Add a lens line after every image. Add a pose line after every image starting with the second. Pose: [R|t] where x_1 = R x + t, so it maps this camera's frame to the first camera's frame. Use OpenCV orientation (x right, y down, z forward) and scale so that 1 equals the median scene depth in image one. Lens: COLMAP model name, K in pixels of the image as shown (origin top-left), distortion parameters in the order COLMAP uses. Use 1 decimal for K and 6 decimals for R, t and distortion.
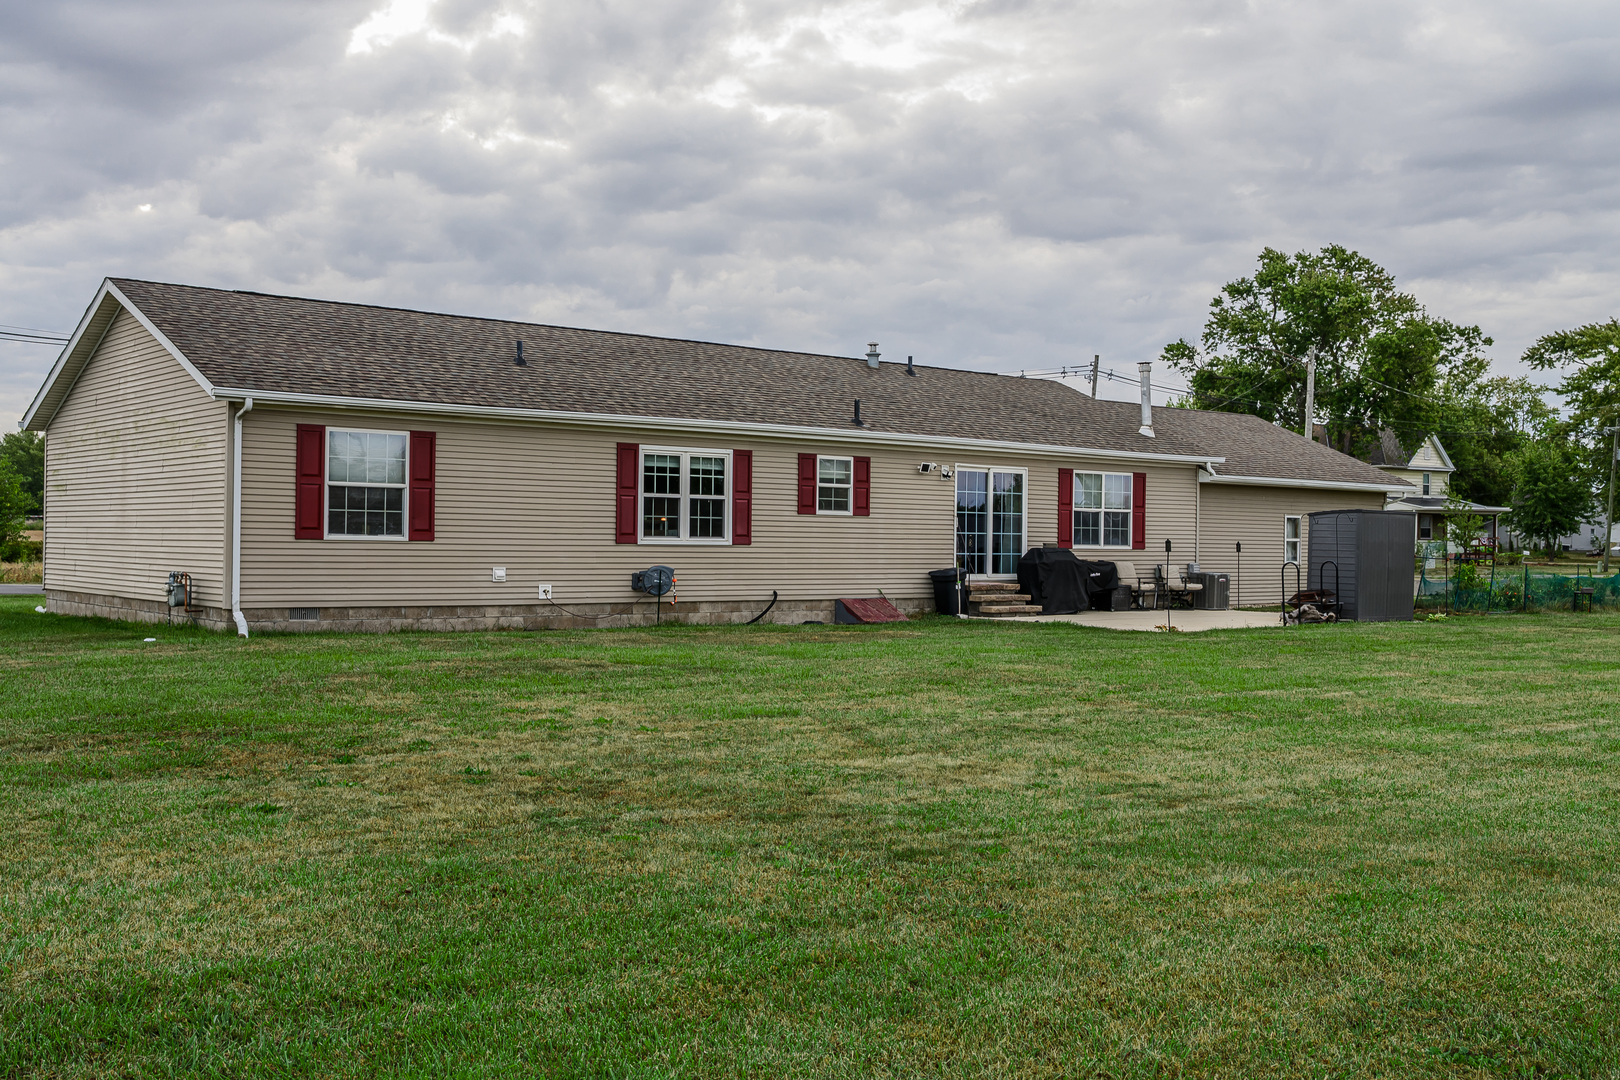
lens RADIAL K [[1642.8, 0, 810.0], [0, 1642.8, 540.0], [0, 0, 1]] dist [-0.008437, -0.001911]
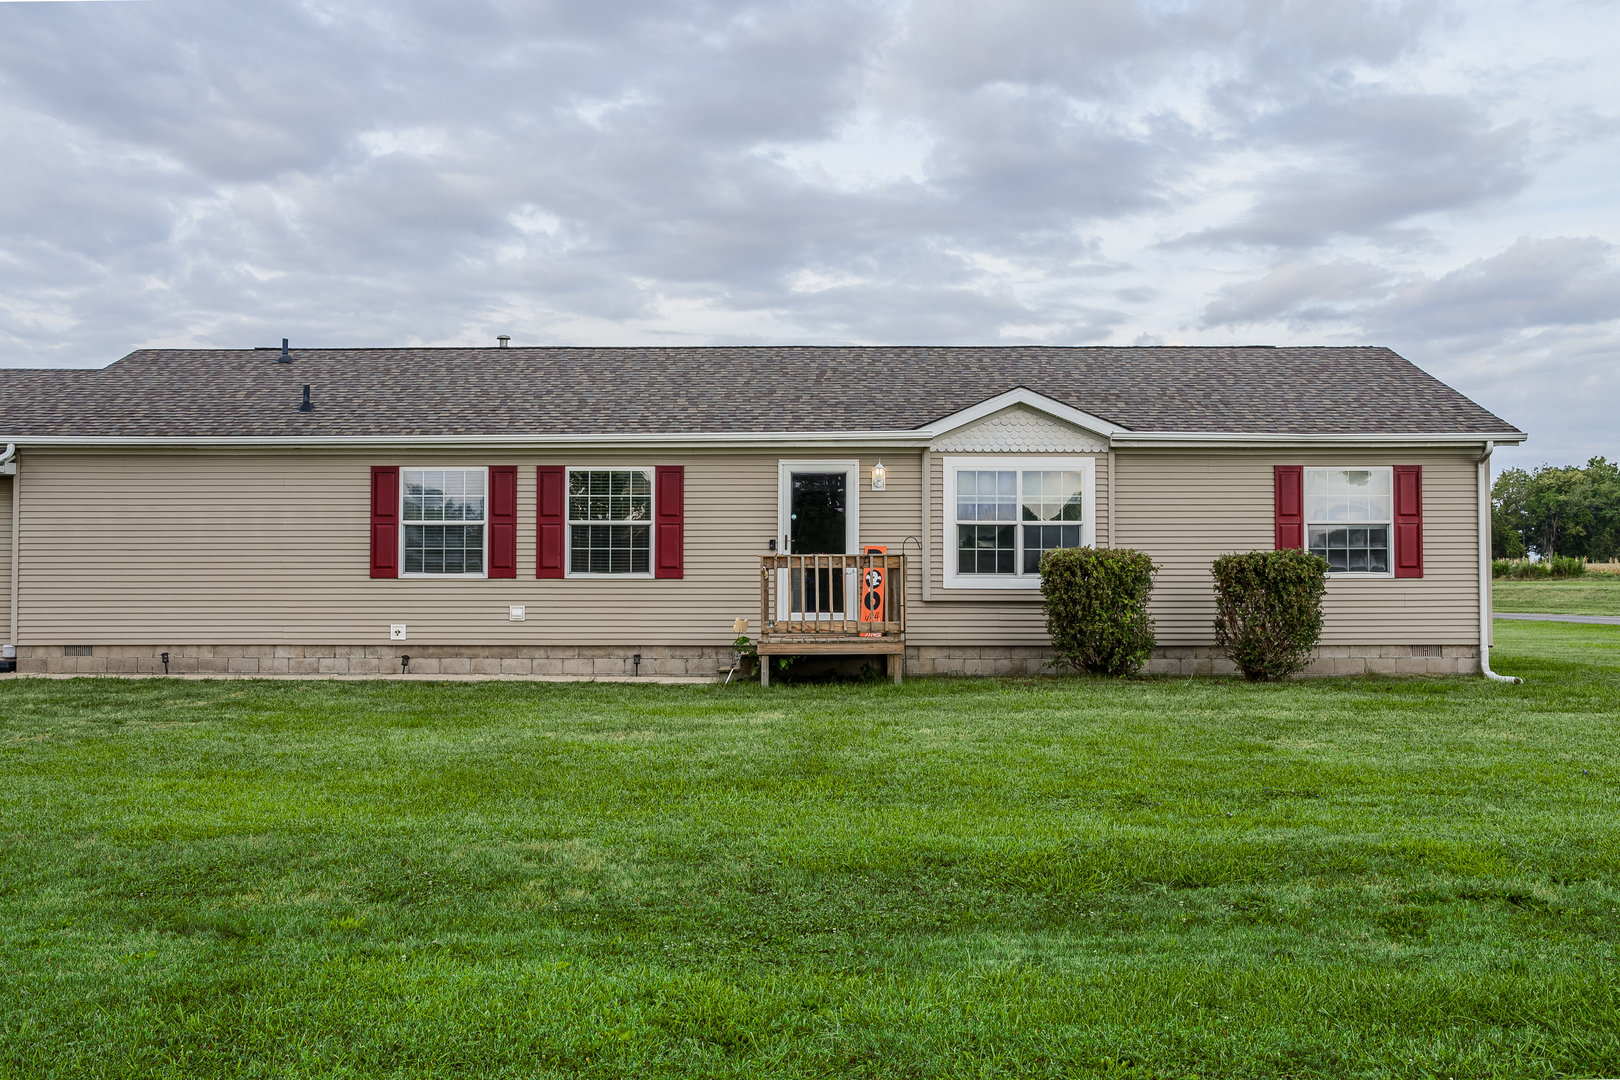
lens RADIAL K [[1547.6, 0, 810.0], [0, 1547.6, 540.0], [0, 0, 1]] dist [-0.009645, -0.001038]
pose [[0.759408, -0.027659, -0.650026, 0.502080], [0.011058, 0.999500, -0.029611, 0.006970], [0.650520, 0.015298, 0.759335, 0.424542]]
